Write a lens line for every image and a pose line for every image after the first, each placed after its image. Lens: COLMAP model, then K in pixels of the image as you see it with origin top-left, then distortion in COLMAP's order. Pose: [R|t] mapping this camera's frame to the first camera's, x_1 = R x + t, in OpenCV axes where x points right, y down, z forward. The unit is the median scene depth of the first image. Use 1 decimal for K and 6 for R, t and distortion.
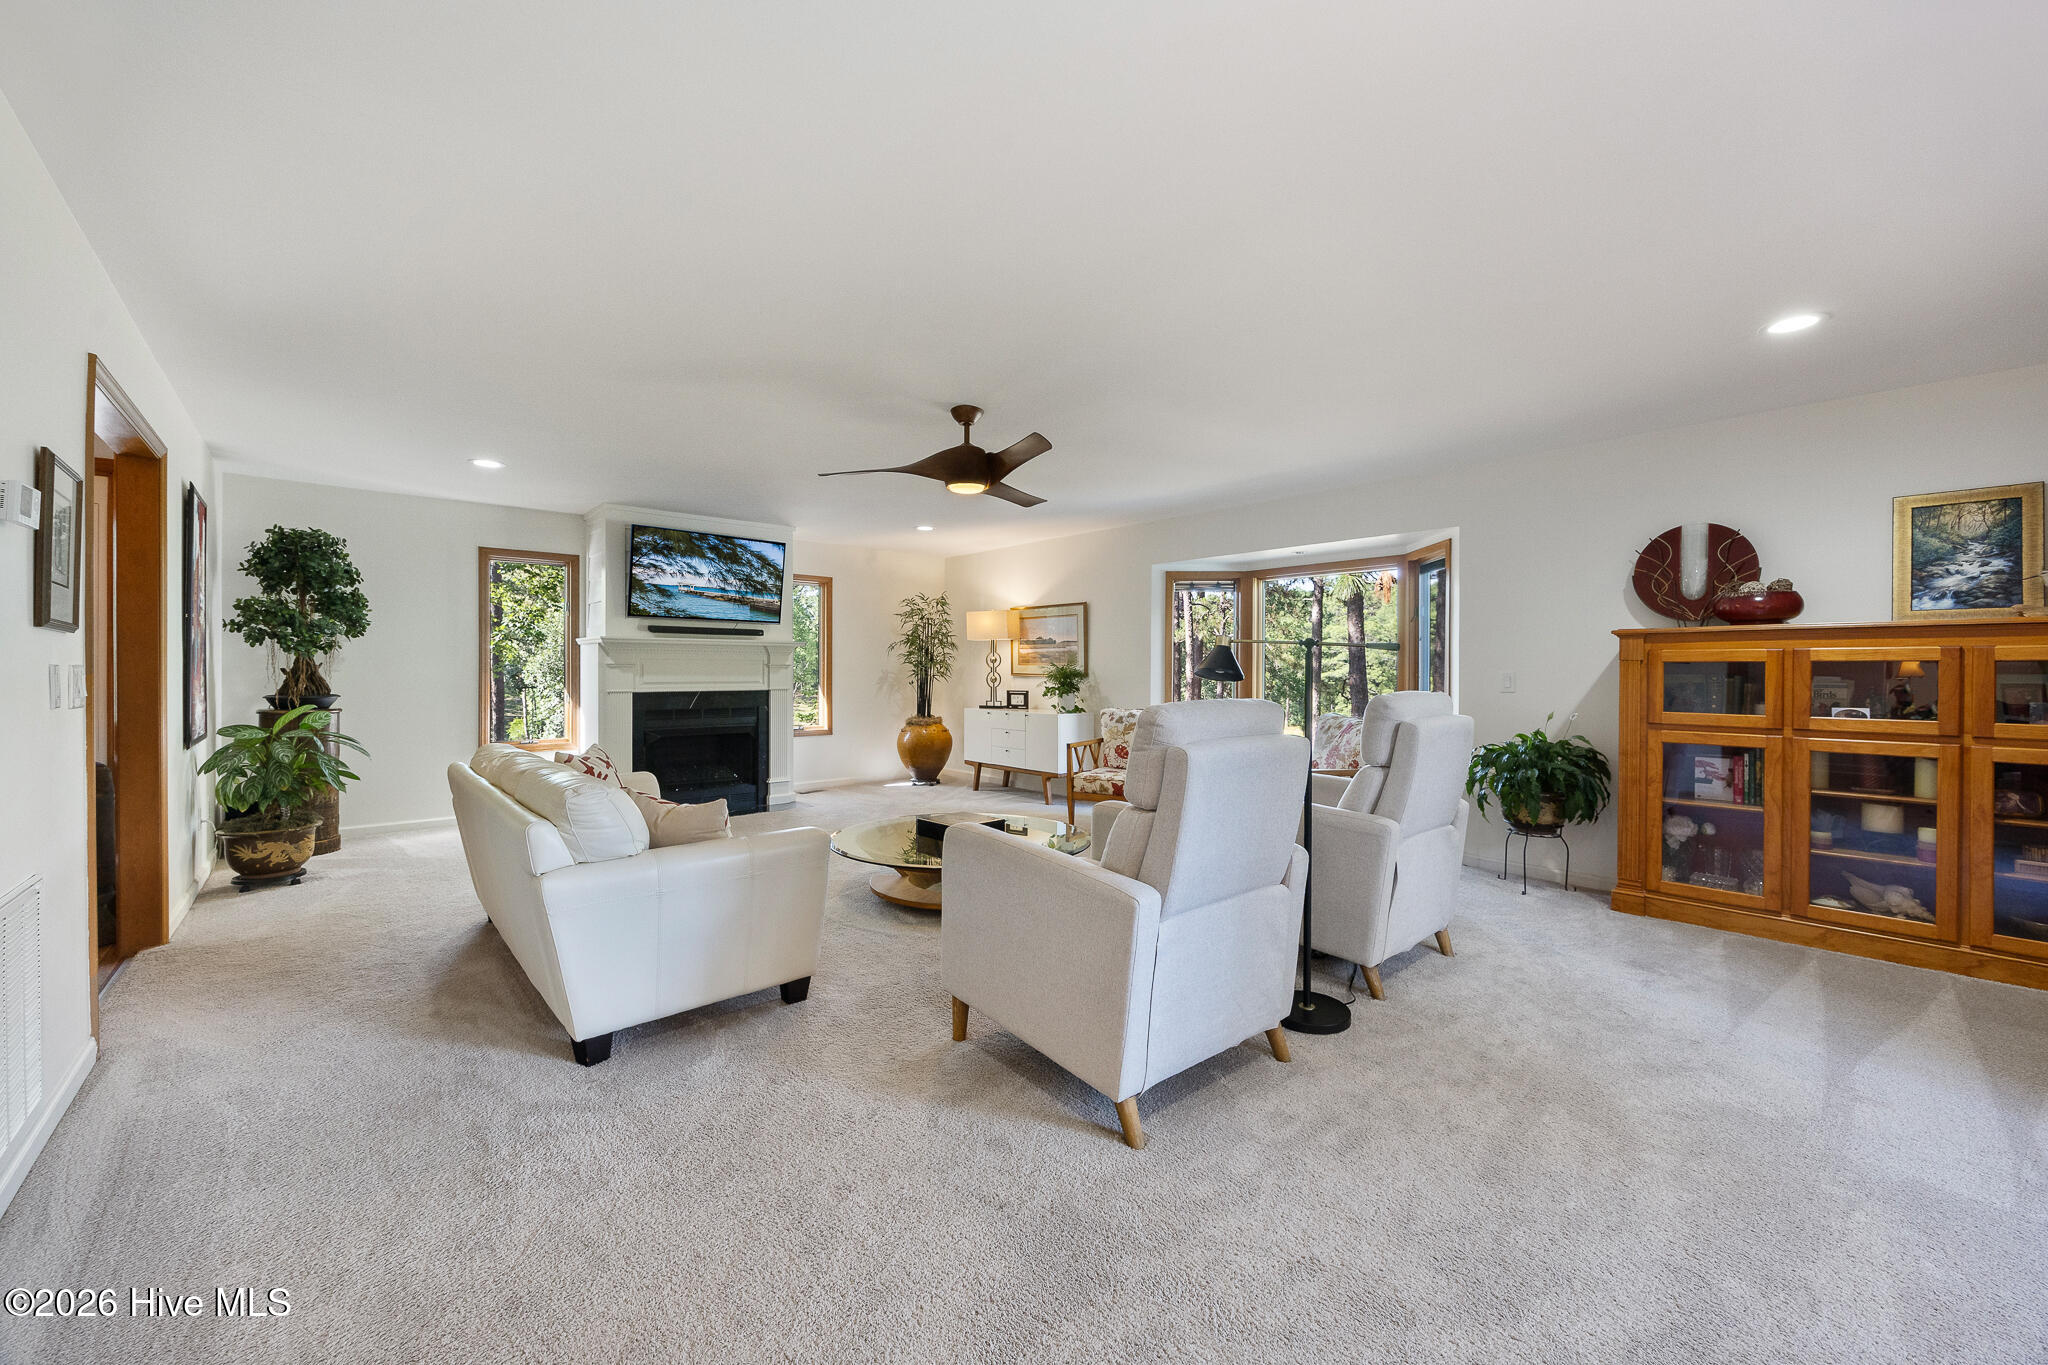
lens RADIAL K [[805.3, 0, 1033.9], [0, 805.3, 661.0], [0, 0, 1]] dist [-0.002932, -0.000871]
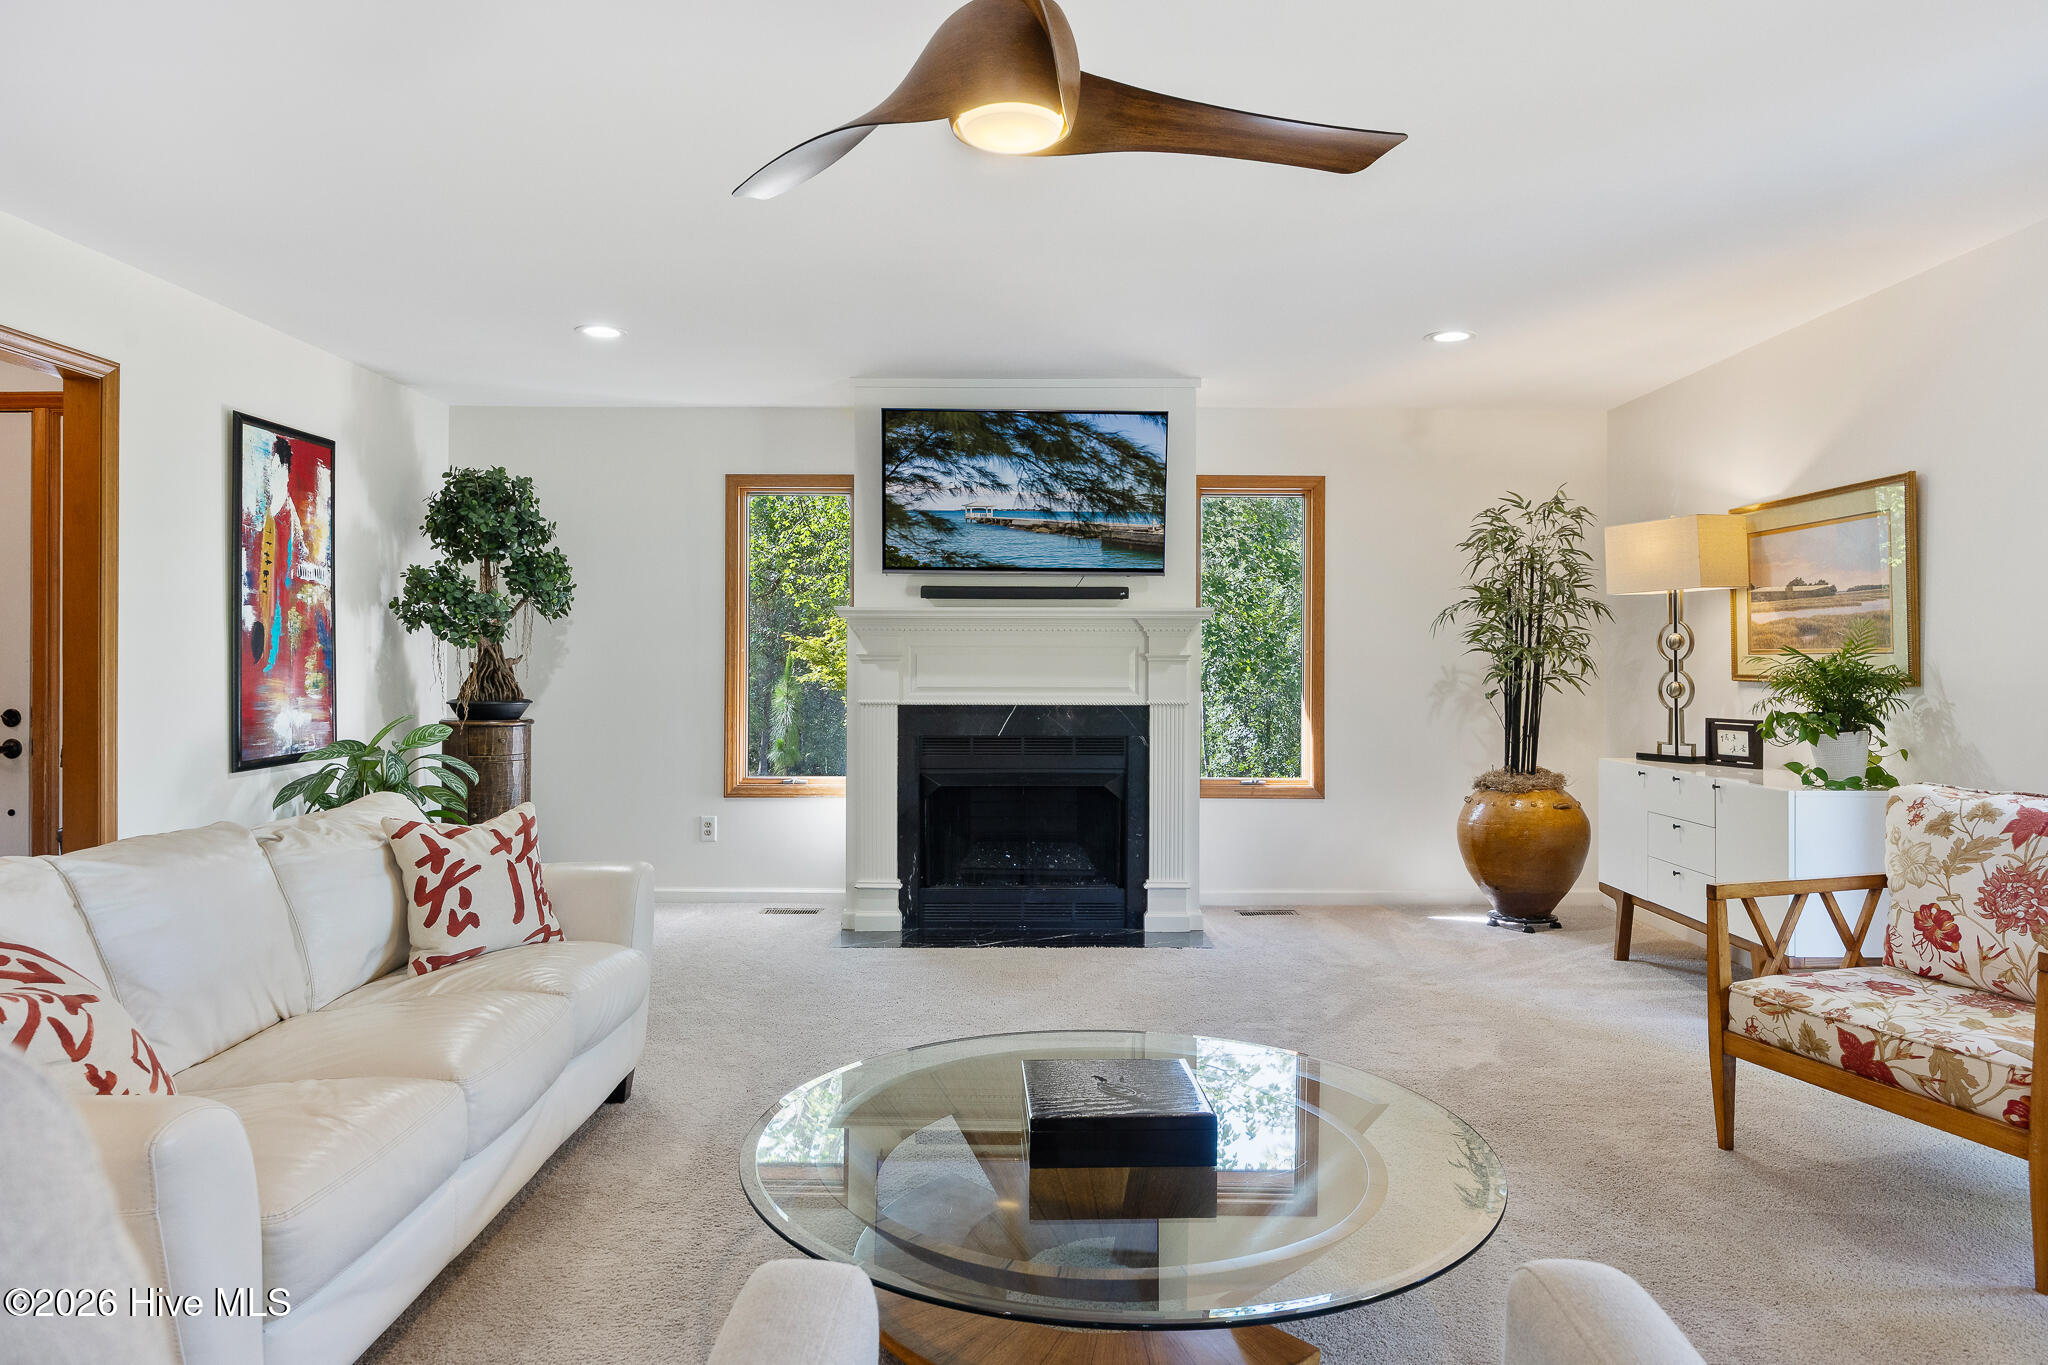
lens RADIAL K [[1289.2, 0, 1041.5], [0, 1289.2, 652.2], [0, 0, 1]] dist [-0.020243, 0.001229]
pose [[0.738194, -0.005405, -0.674567, 0.170861], [0.006062, 0.999981, -0.001378, 0.003582], [0.674561, -0.003072, 0.738213, 0.360334]]
